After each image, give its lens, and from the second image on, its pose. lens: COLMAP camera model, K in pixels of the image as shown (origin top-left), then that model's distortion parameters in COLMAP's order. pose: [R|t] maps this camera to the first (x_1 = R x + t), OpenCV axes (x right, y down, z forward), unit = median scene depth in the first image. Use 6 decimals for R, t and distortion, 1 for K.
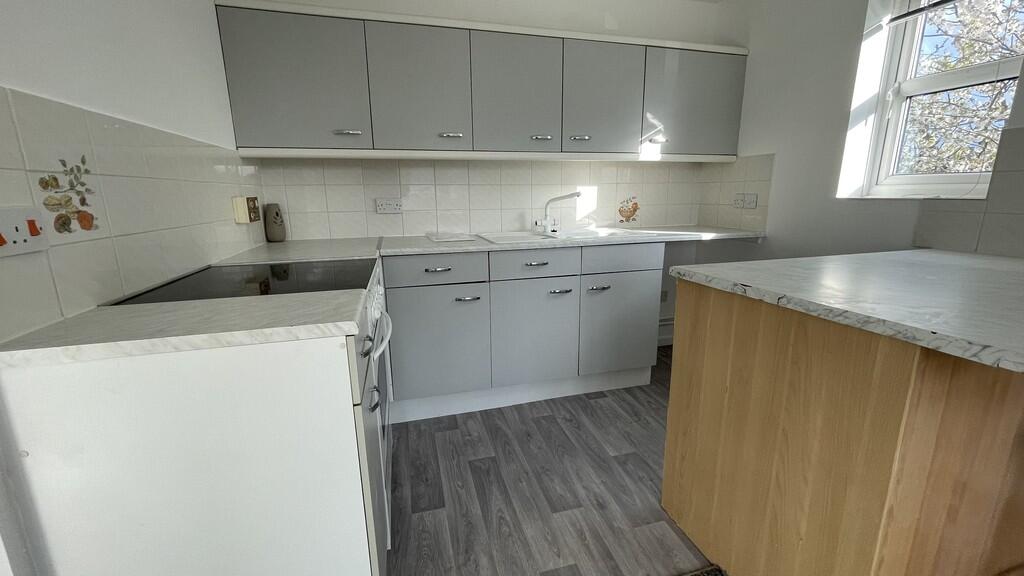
lens RADIAL K [[414.7, 0, 512.0], [0, 414.7, 288.0], [0, 0, 1]] dist [-0.001158, -0.000191]
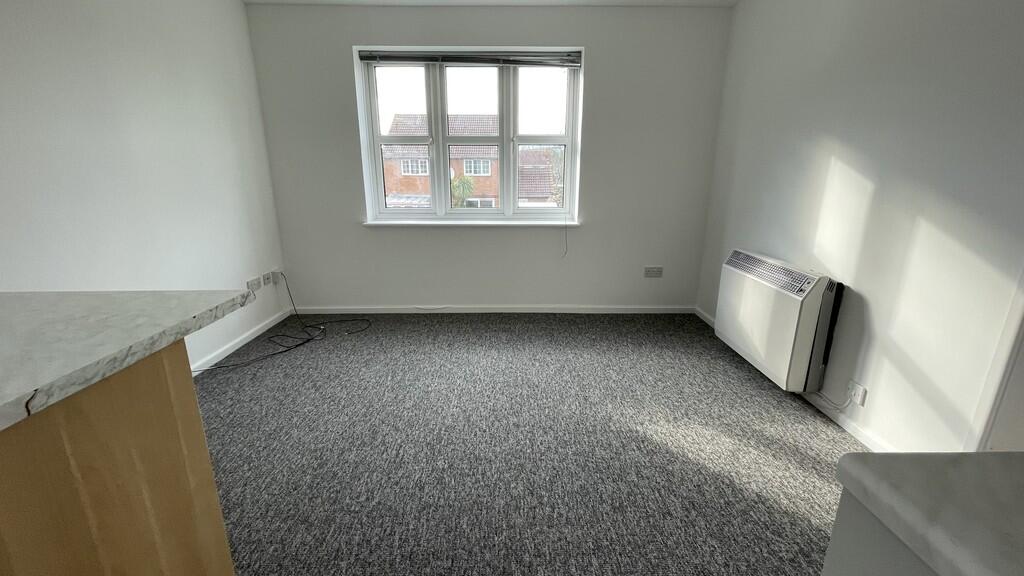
lens RADIAL K [[414.7, 0, 512.0], [0, 414.7, 288.0], [0, 0, 1]] dist [-0.001158, -0.000191]
pose [[-0.964812, -0.054395, 0.257253, -0.072232], [0.073128, 0.884261, 0.461231, -0.306077], [-0.252568, 0.463814, -0.849168, 1.250085]]
